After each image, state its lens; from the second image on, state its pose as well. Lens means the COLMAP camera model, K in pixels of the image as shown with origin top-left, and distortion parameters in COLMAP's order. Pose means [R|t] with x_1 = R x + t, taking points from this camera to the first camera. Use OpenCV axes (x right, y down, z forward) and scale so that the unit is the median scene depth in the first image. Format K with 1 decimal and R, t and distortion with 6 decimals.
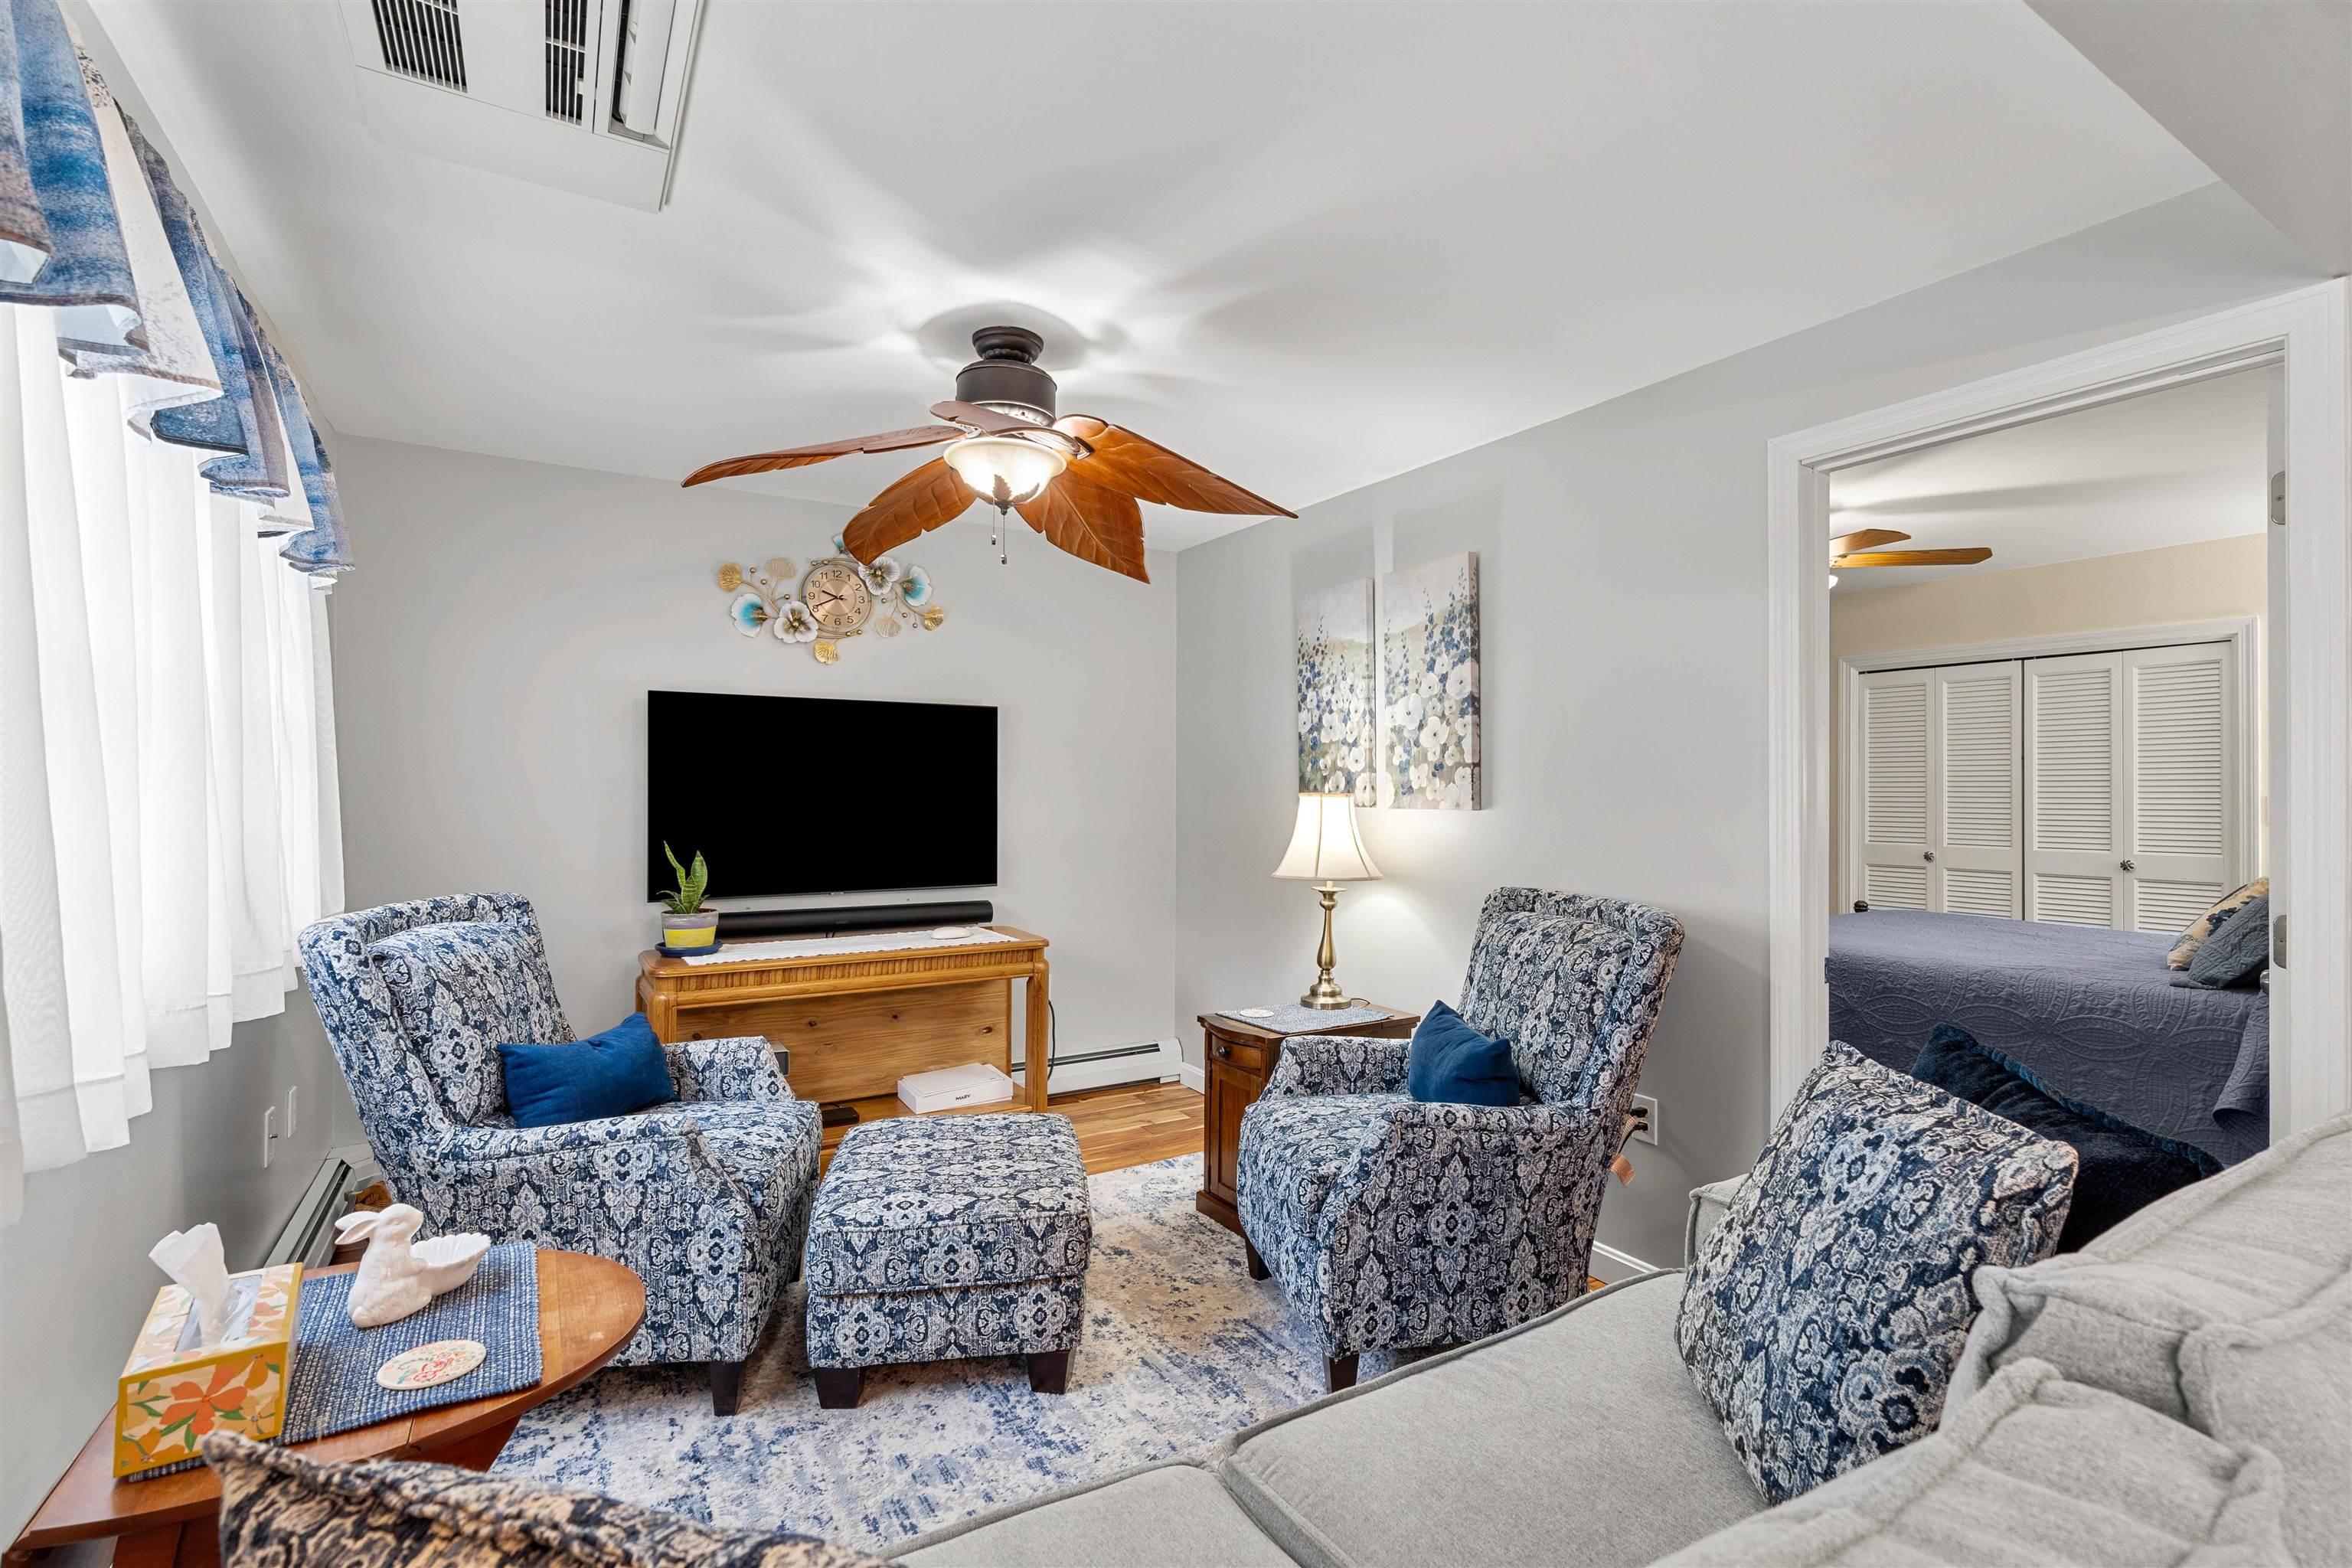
lens RADIAL K [[1064.7, 0, 1185.6], [0, 1064.7, 779.7], [0, 0, 1]] dist [-0.002523, -0.000109]
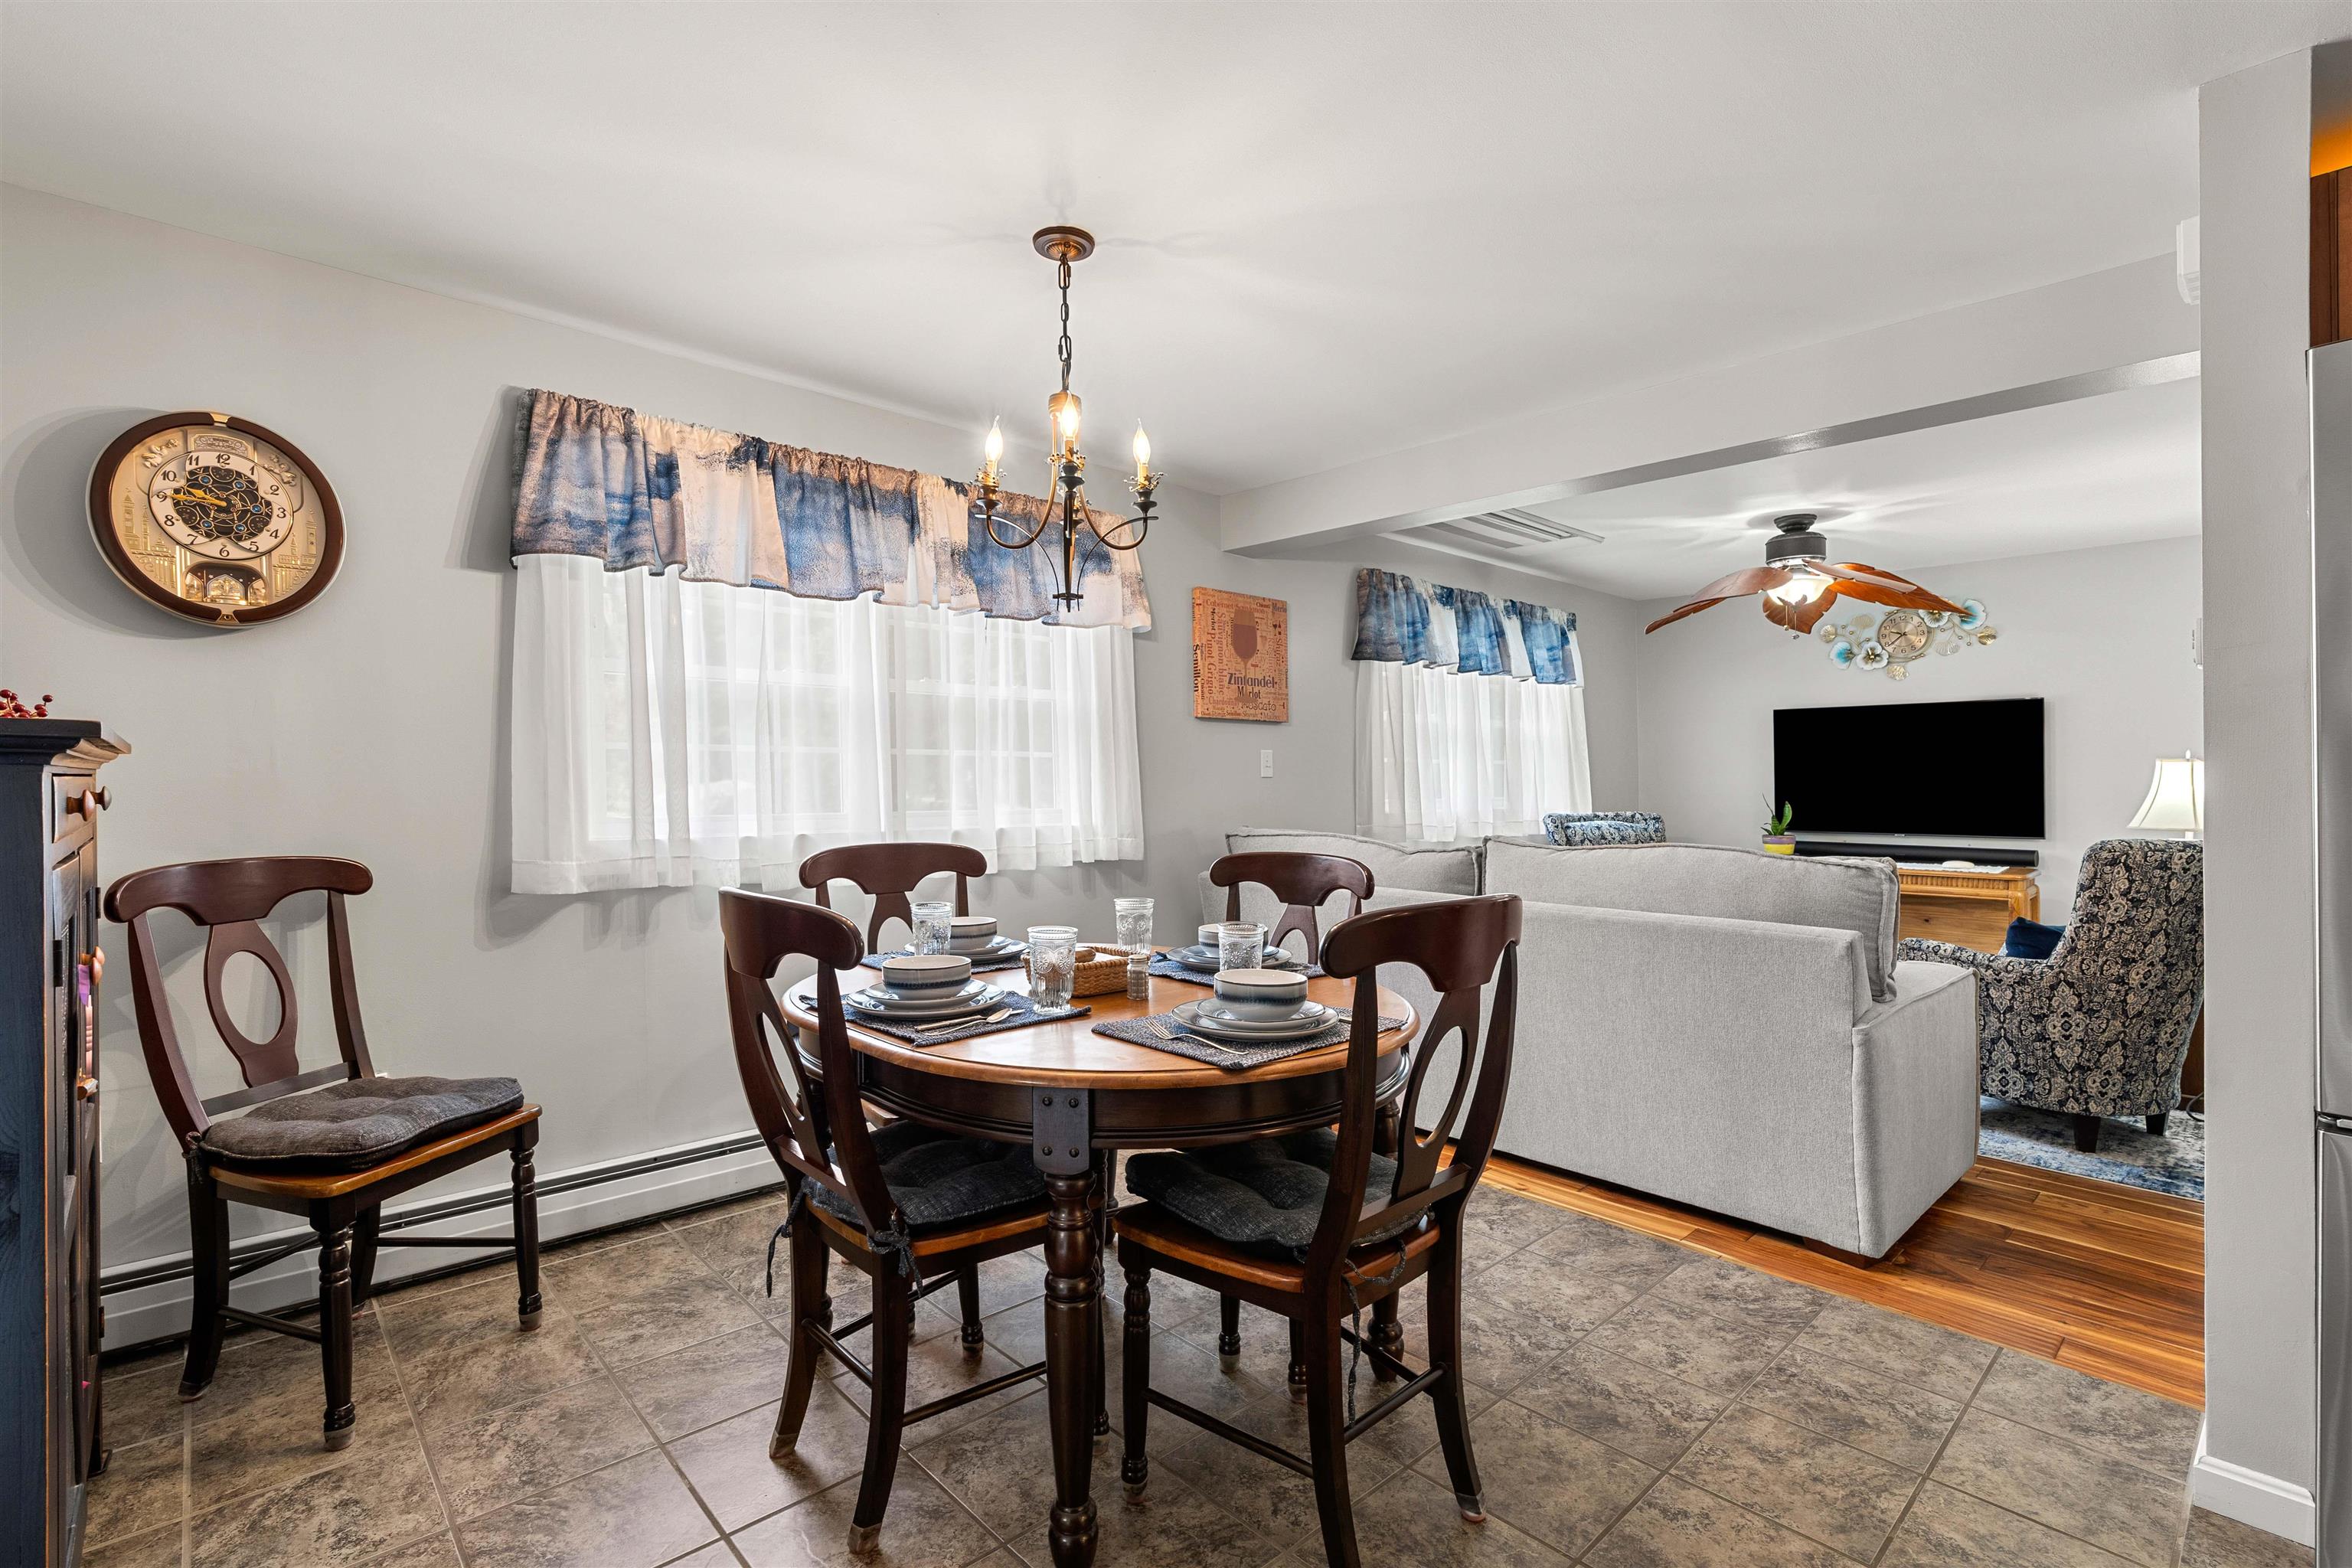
lens RADIAL K [[1064.7, 0, 1185.6], [0, 1064.7, 779.7], [0, 0, 1]] dist [-0.002523, -0.000109]
pose [[0.198296, 0.000107, -0.980142, 0.951796], [0.013892, 0.999899, 0.002919, 0.012201], [0.980044, -0.014195, 0.198275, -0.277973]]
